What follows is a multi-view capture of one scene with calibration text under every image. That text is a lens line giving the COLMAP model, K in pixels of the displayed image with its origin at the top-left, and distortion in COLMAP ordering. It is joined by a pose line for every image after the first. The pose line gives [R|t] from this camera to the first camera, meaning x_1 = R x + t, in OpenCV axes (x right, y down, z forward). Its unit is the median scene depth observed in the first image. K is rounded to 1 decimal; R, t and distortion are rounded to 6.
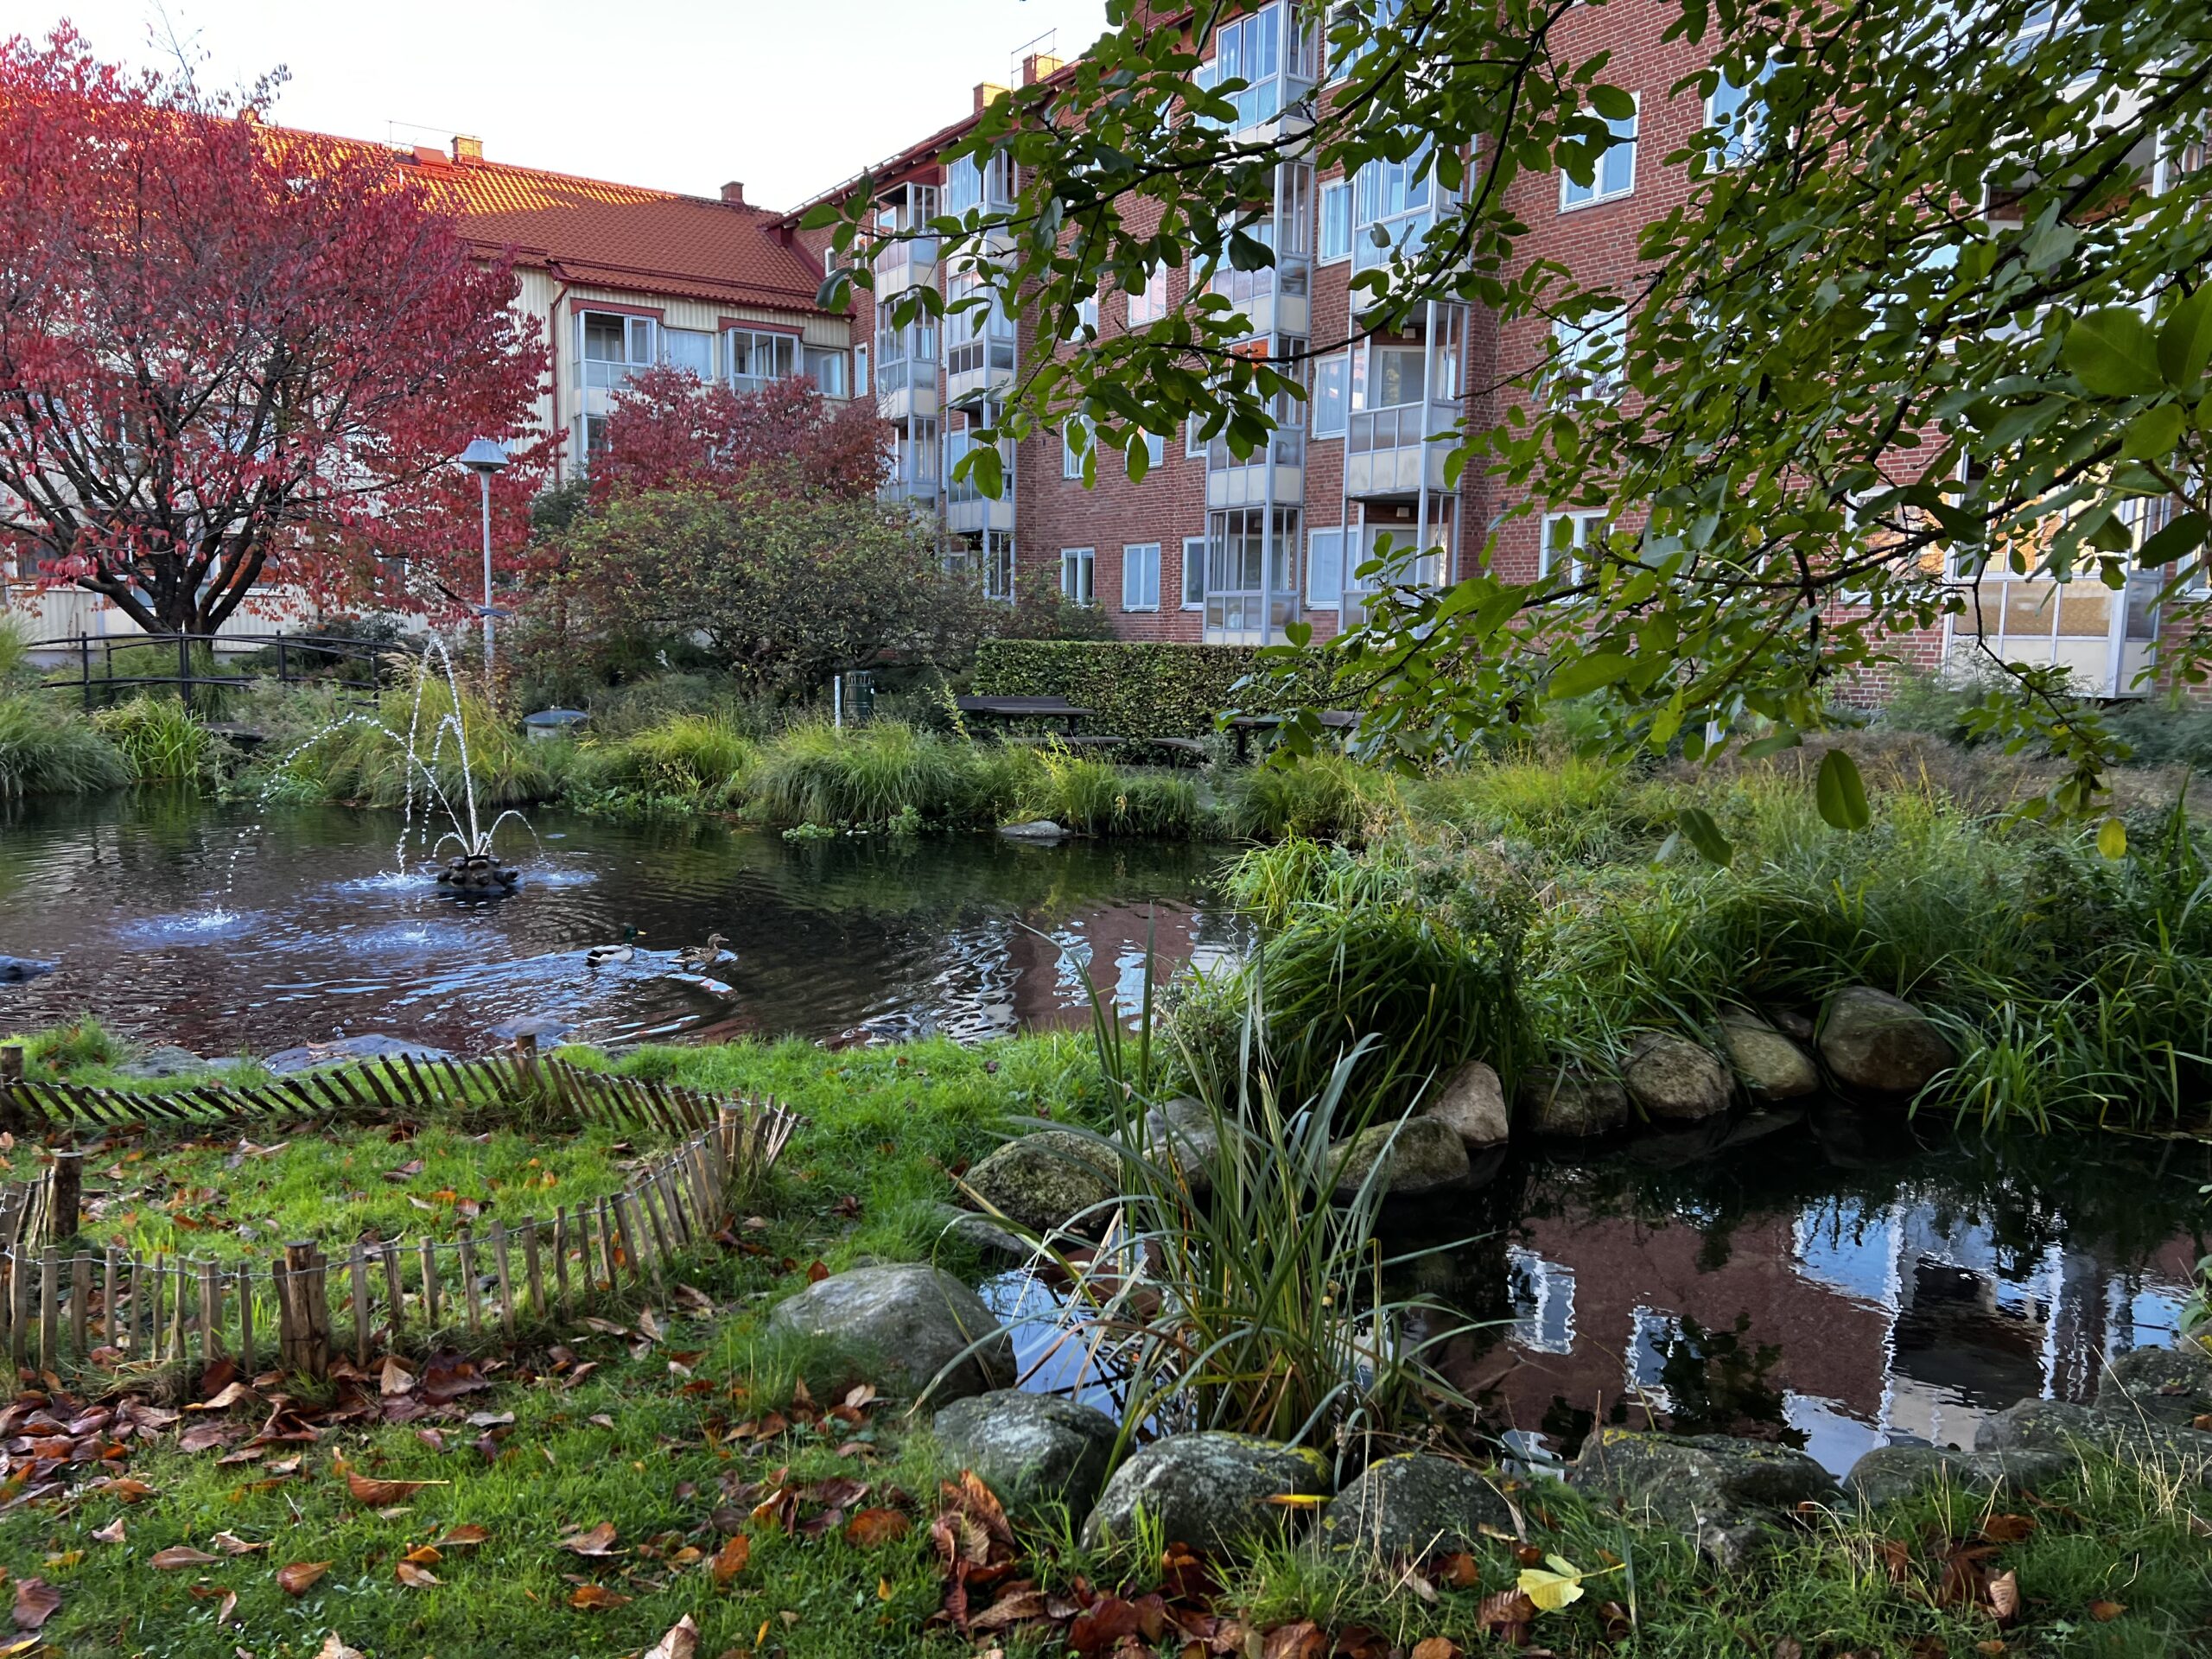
lens RADIAL K [[1646.6, 0, 1128.3], [0, 1646.6, 842.3], [0, 0, 1]] dist [0.050555, -0.064190]
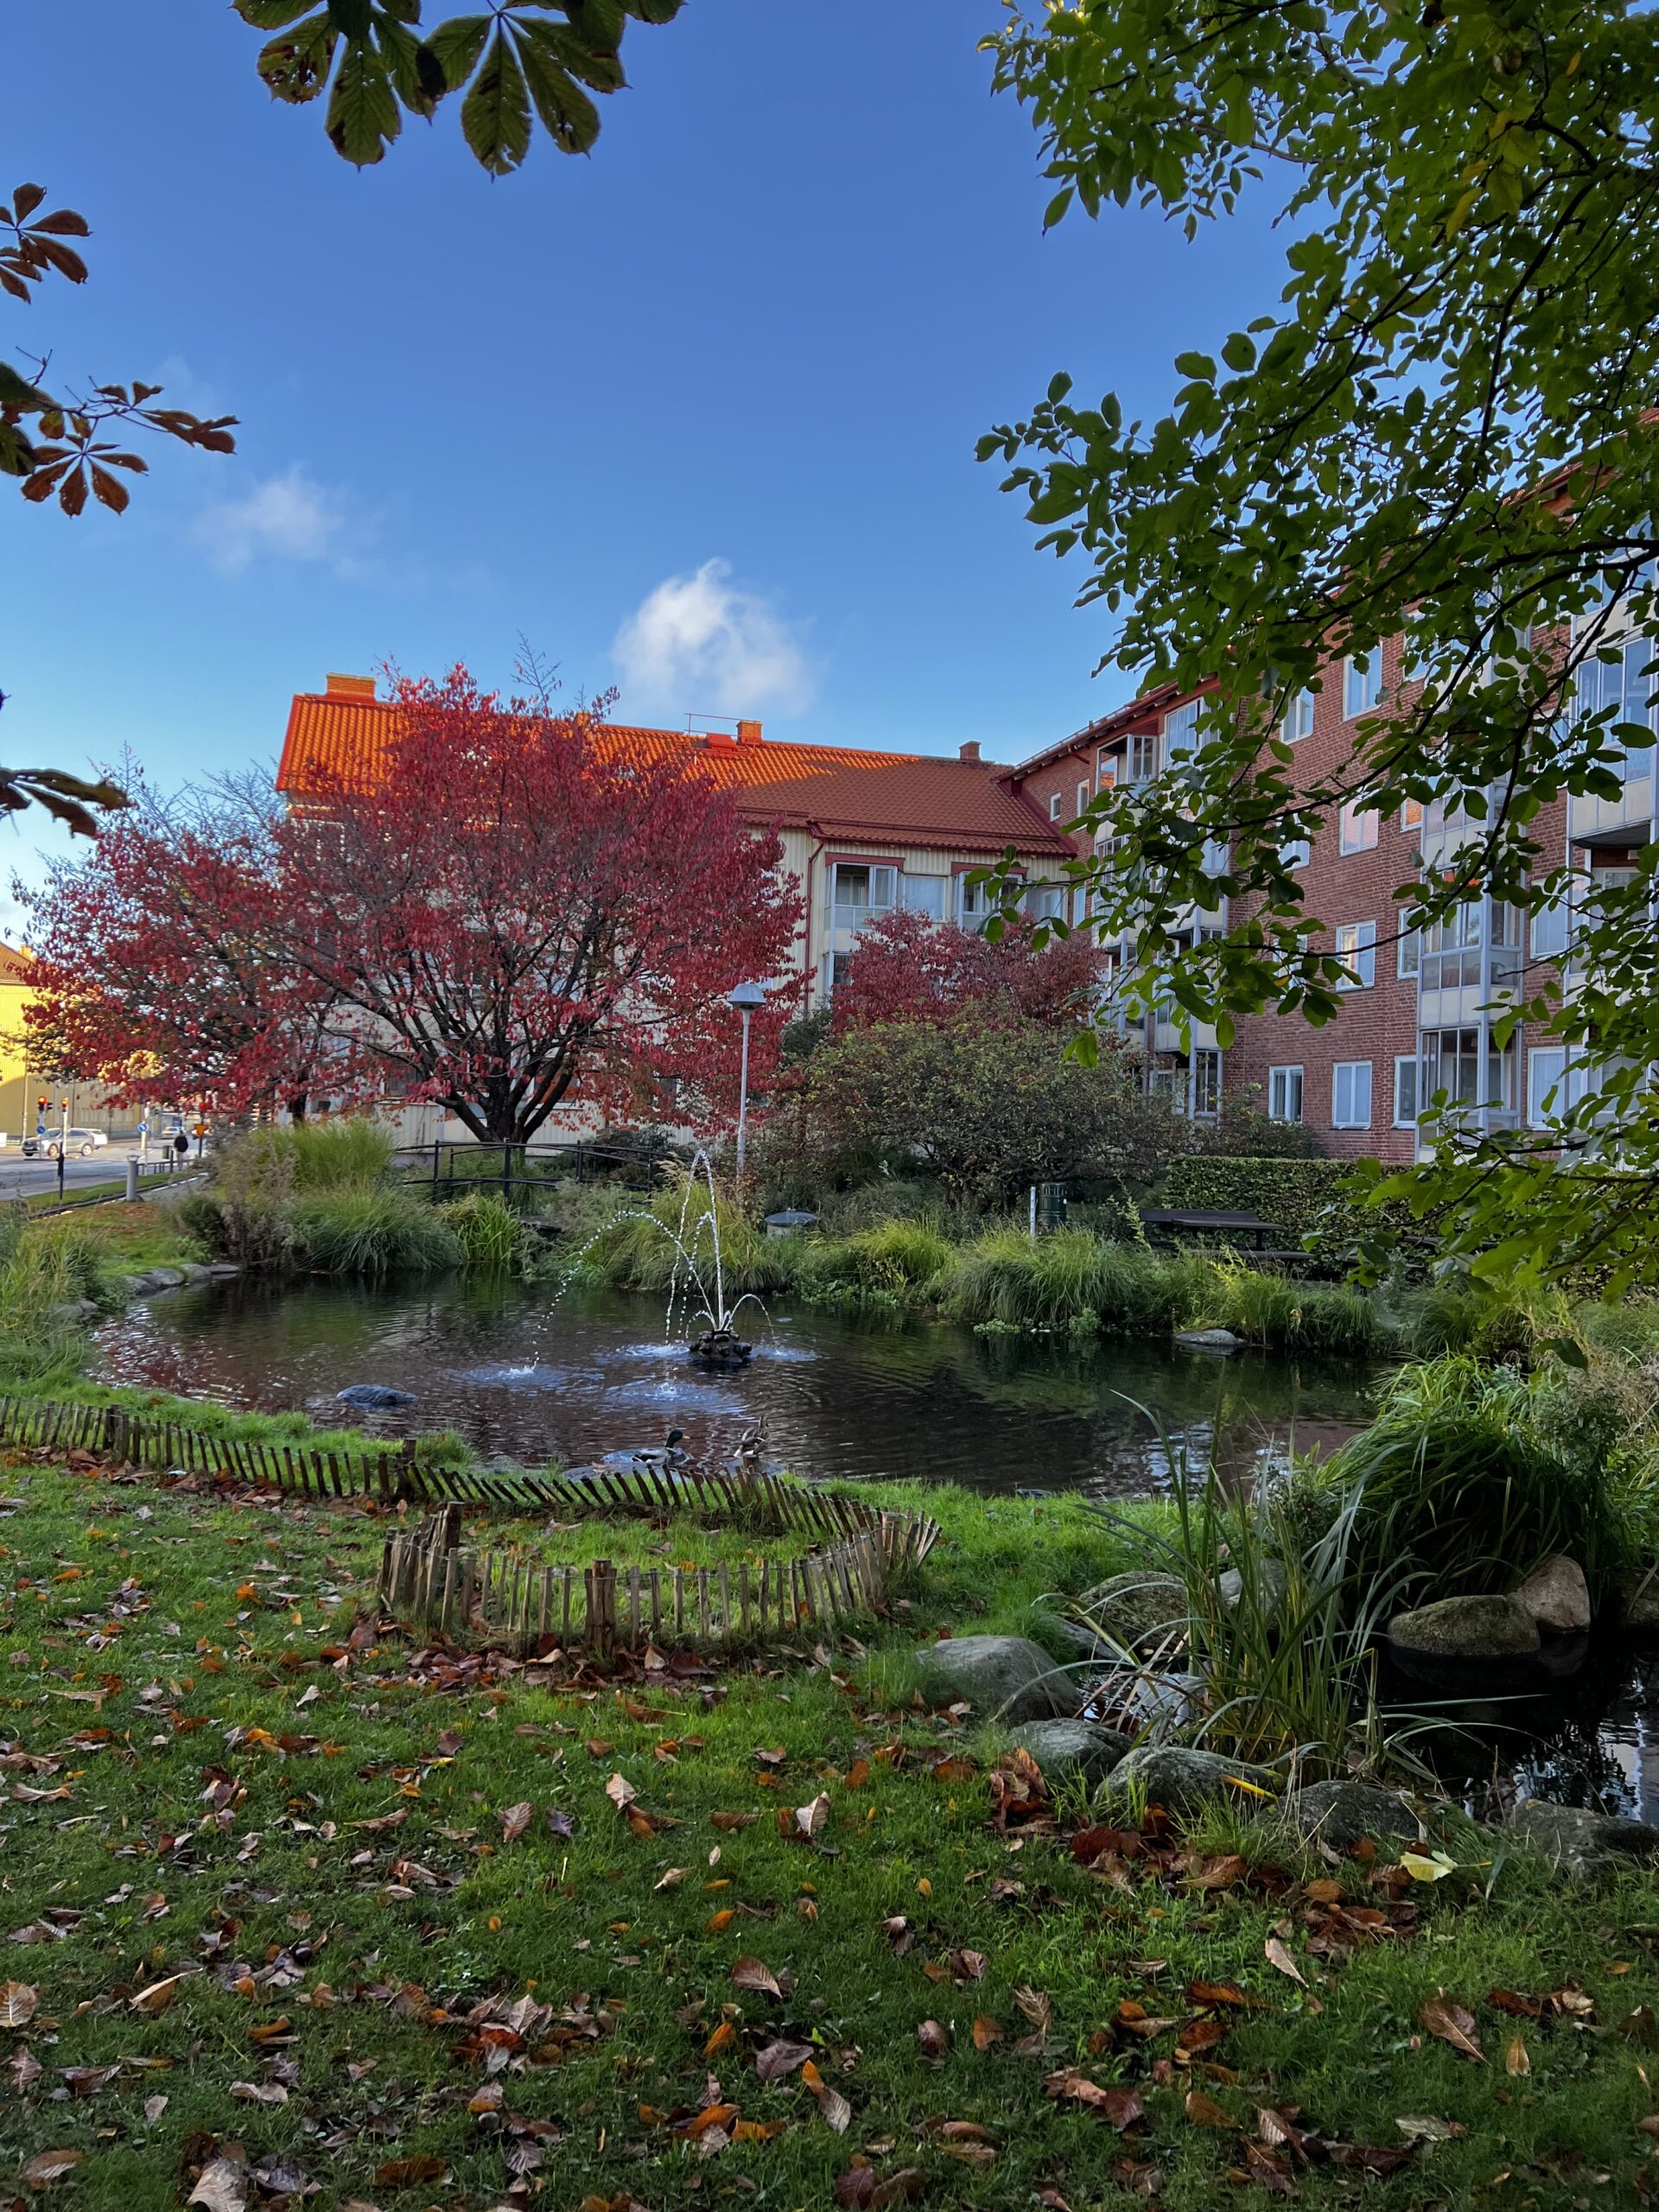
lens RADIAL K [[1646.6, 0, 839.2], [0, 1646.6, 1099.8], [0, 0, 1]] dist [0.050555, -0.064190]
pose [[0.953667, 0.006249, -0.300800, 0.035665], [-0.052130, 0.988095, -0.144746, 0.008183], [0.296315, 0.153720, 0.942639, -0.095230]]
